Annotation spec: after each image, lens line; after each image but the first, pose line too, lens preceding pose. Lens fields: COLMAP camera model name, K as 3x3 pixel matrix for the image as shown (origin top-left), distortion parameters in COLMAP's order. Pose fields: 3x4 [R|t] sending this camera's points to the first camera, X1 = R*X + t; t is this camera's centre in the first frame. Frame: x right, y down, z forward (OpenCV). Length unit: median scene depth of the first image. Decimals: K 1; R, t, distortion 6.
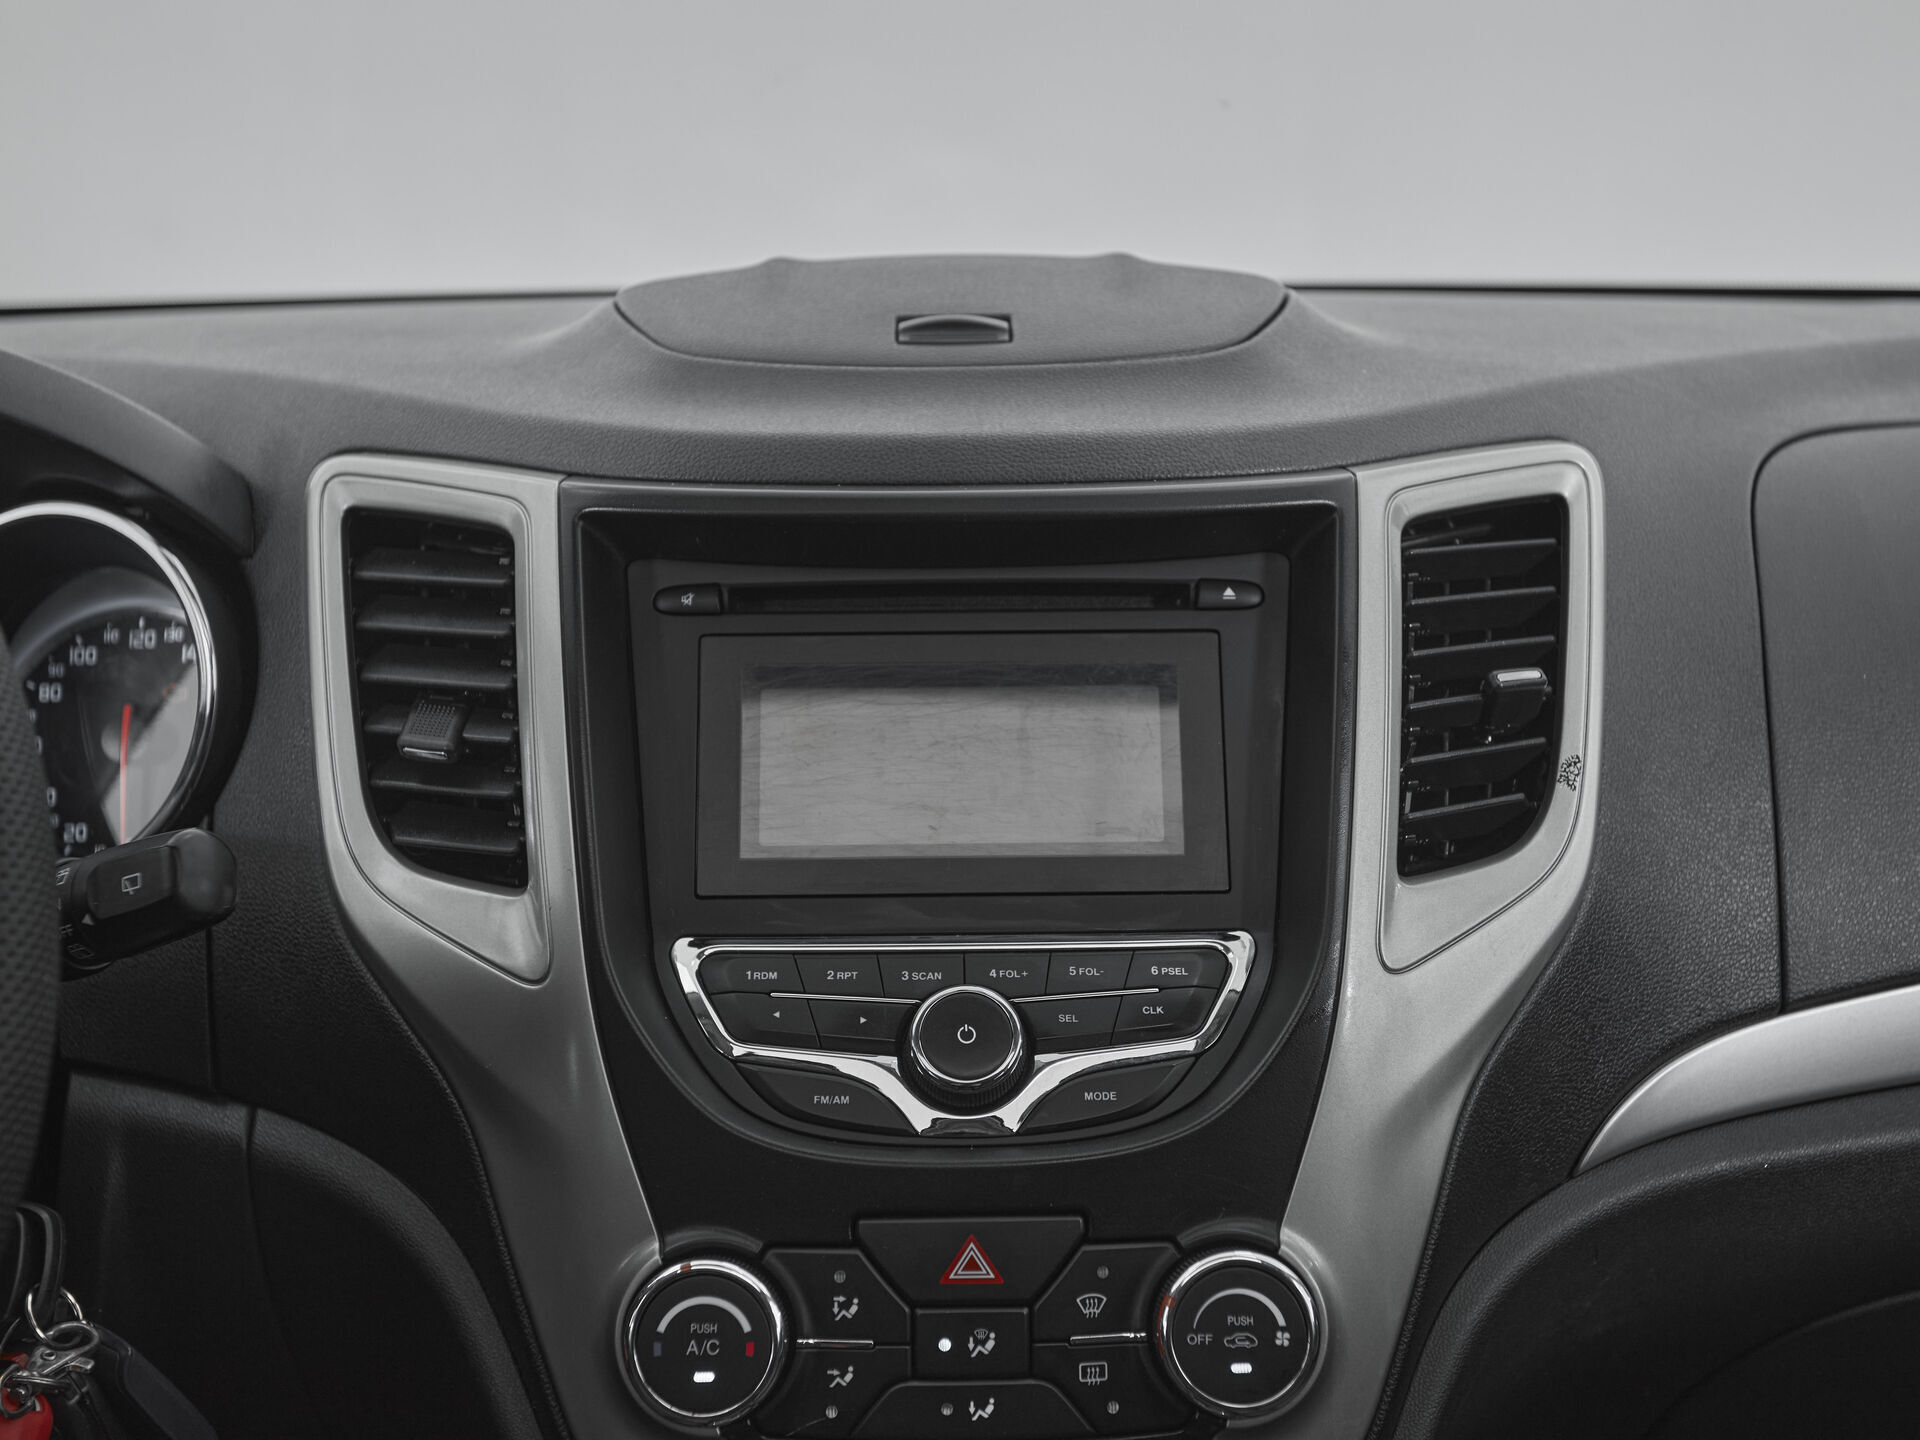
lens RADIAL K [[2372.9, 0, 960.0], [0, 2372.9, 720.0], [0, 0, 1]] dist [-0.001364, -0.008384]
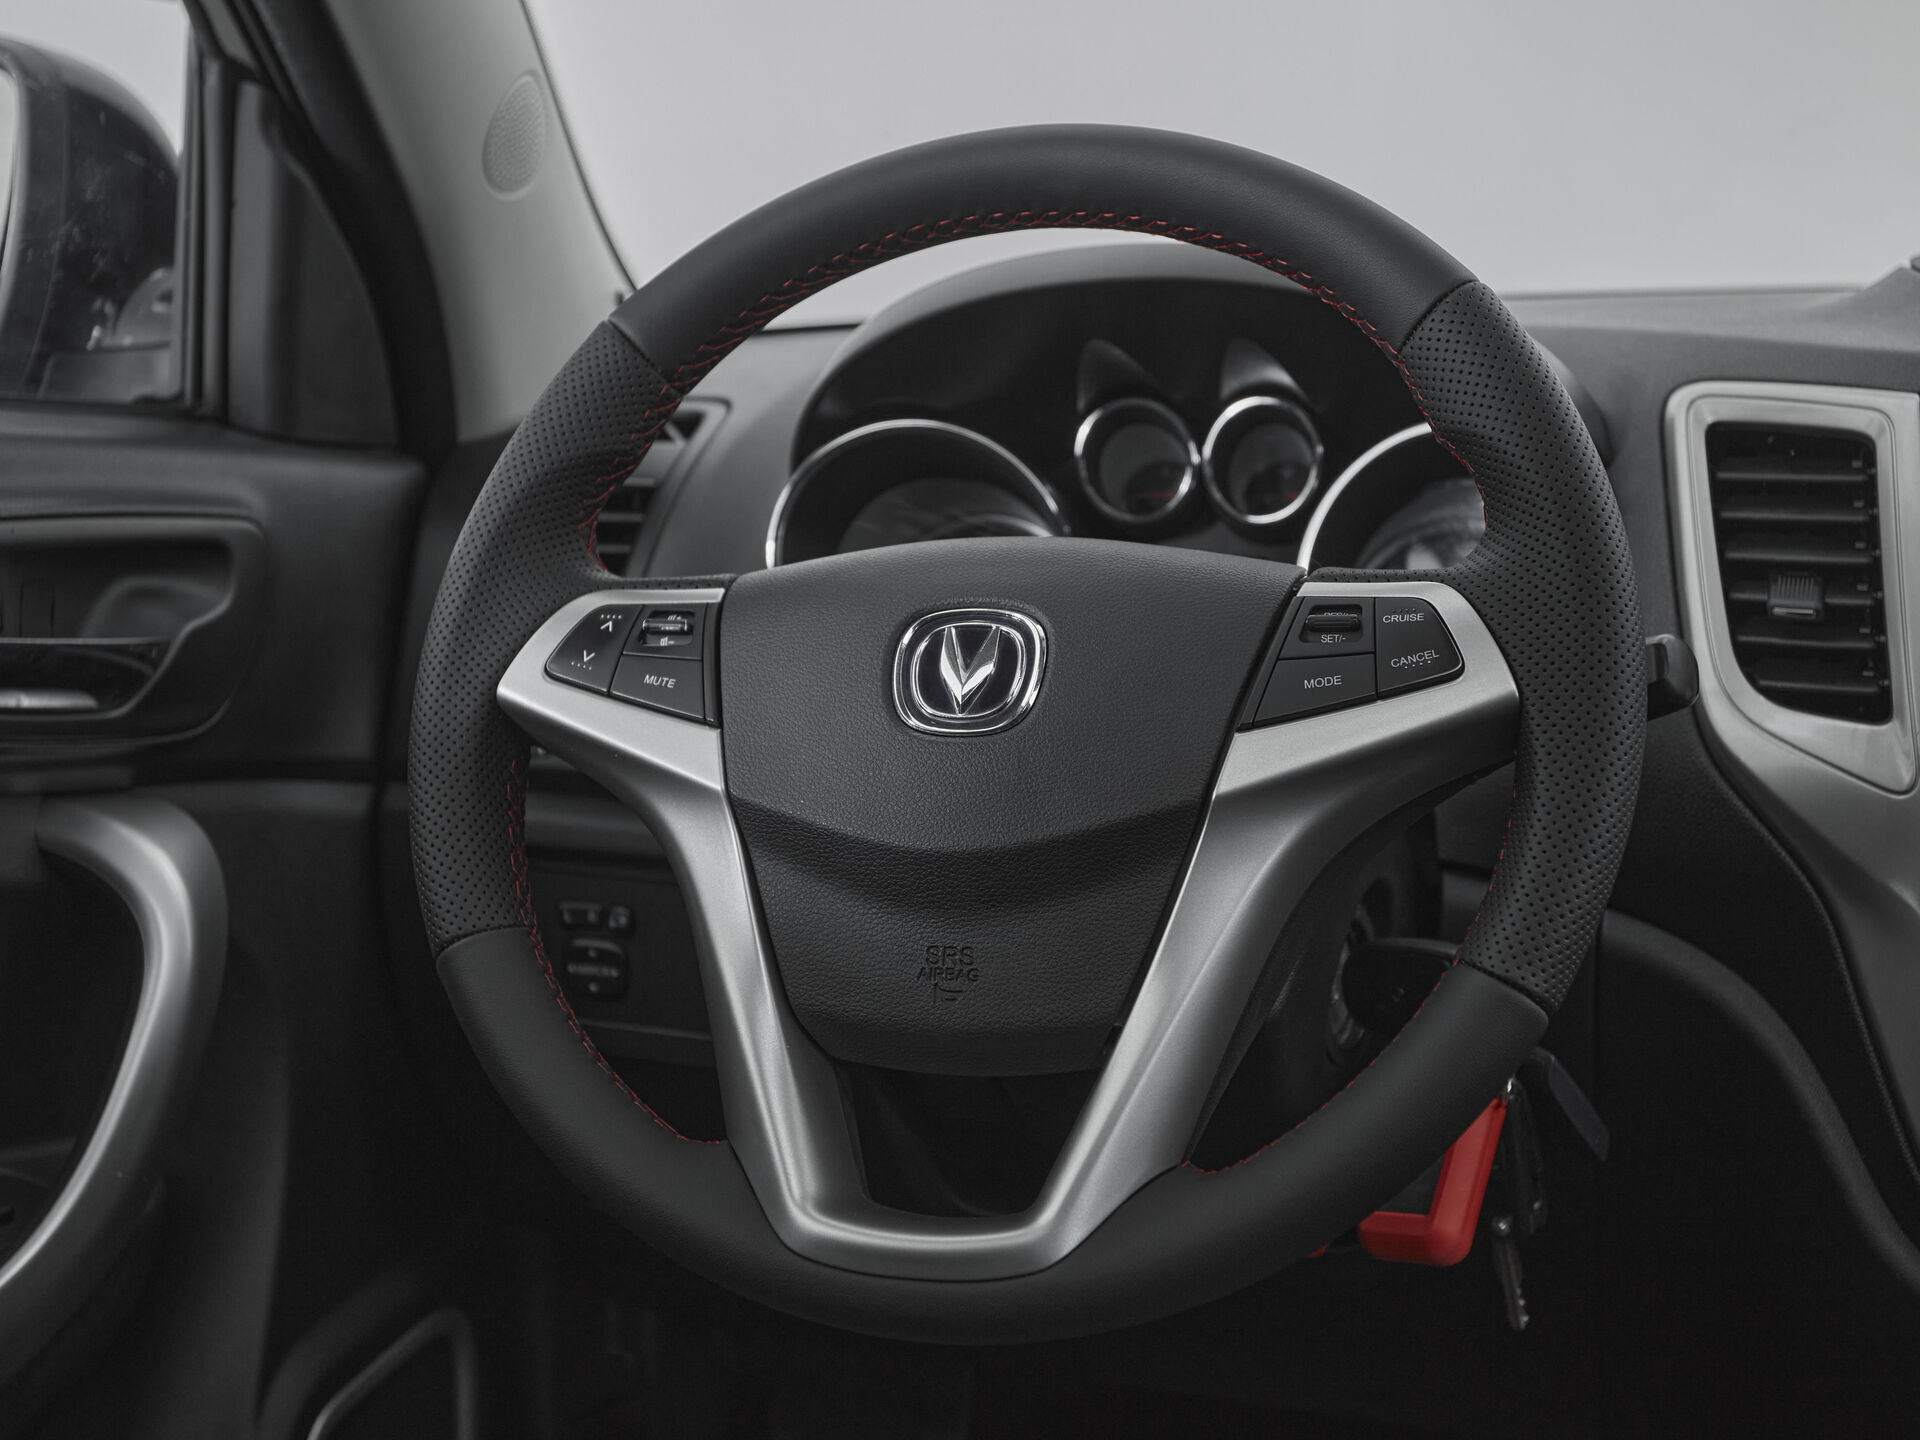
lens RADIAL K [[2506.5, 0, 960.0], [0, 2506.5, 720.0], [0, 0, 1]] dist [0.015432, 0.008867]
pose [[0.948126, 0.054016, -0.313272, -0.225113], [-0.070444, 0.996658, -0.041350, 0.153488], [0.309991, 0.061273, 0.948763, -0.361207]]
